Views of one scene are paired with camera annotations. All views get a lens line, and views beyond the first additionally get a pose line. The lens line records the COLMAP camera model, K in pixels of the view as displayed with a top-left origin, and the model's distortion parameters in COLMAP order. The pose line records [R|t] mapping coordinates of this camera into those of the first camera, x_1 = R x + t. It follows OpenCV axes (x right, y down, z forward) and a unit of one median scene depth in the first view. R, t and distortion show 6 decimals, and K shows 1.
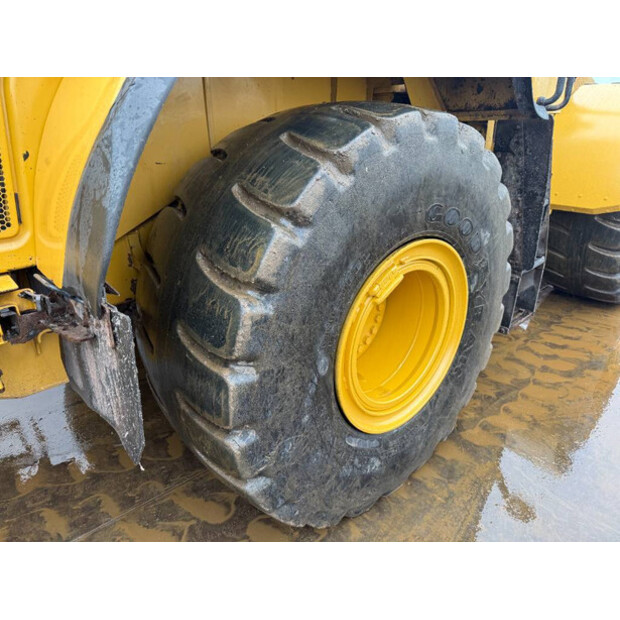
lens RADIAL K [[433.8, 0, 307.8], [0, 433.8, 313.0], [0, 0, 1]] dist [0.051819, -0.069109]
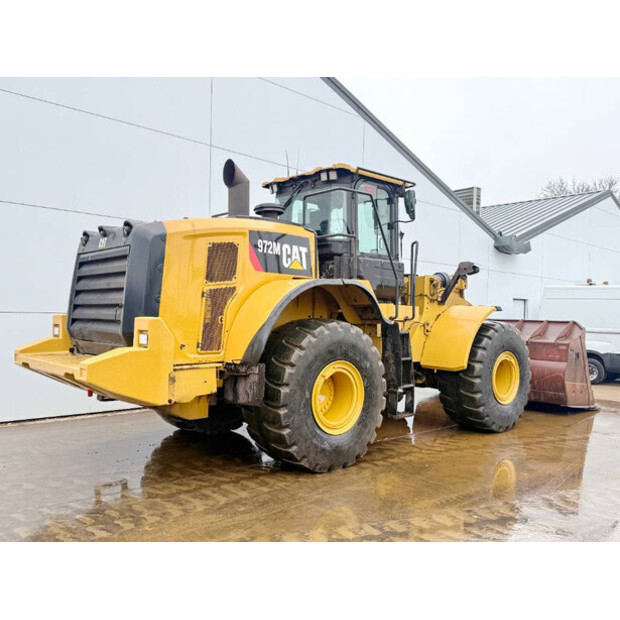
lens RADIAL K [[547.8, 0, 310.0], [0, 547.8, 310.0], [0, 0, 1]] dist [0.026943, -0.002779]
pose [[0.999130, 0.027316, 0.031502, -0.095064], [-0.012228, 0.914261, -0.404942, 1.247495], [-0.039862, 0.404205, 0.913799, -3.088791]]
